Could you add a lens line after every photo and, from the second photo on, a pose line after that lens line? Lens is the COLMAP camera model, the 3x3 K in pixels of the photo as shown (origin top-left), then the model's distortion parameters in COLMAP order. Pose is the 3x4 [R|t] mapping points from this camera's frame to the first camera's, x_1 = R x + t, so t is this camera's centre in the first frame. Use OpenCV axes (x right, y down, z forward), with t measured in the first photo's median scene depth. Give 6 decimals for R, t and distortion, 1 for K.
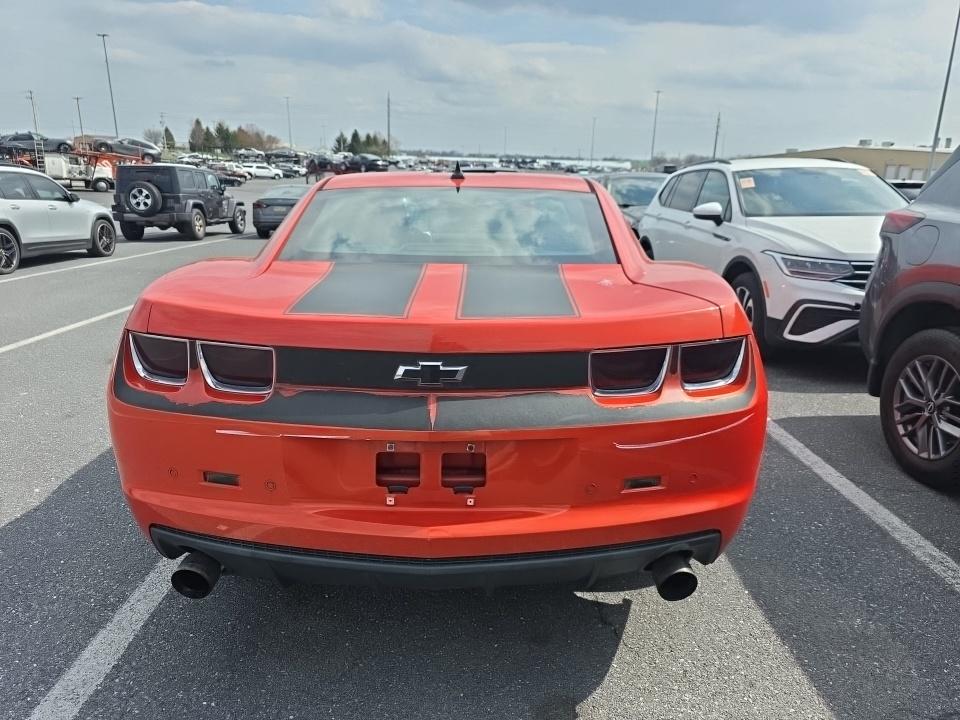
lens RADIAL K [[684.0, 0, 497.0], [0, 684.0, 359.5], [0, 0, 1]] dist [0.022410, -0.033194]
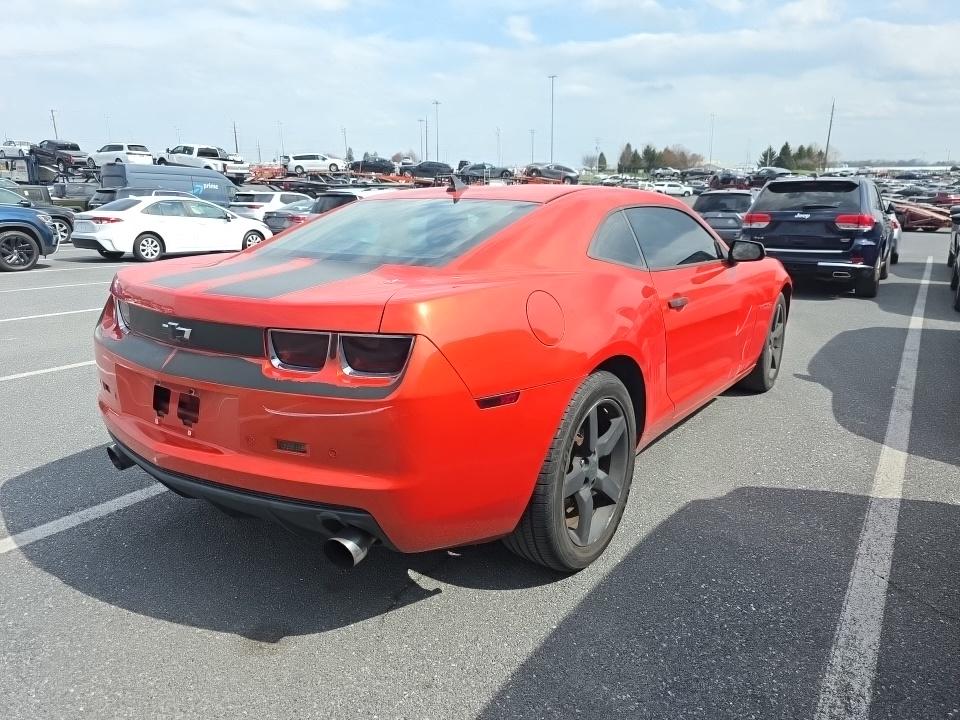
lens RADIAL K [[728.6, 0, 553.4], [0, 728.6, 361.4], [0, 0, 1]] dist [0.009480, 0.000243]
pose [[0.793363, 0.114496, -0.597885, 0.192957], [-0.135910, 0.990677, 0.009371, -0.005313], [0.593384, 0.073824, 0.801527, 0.039184]]
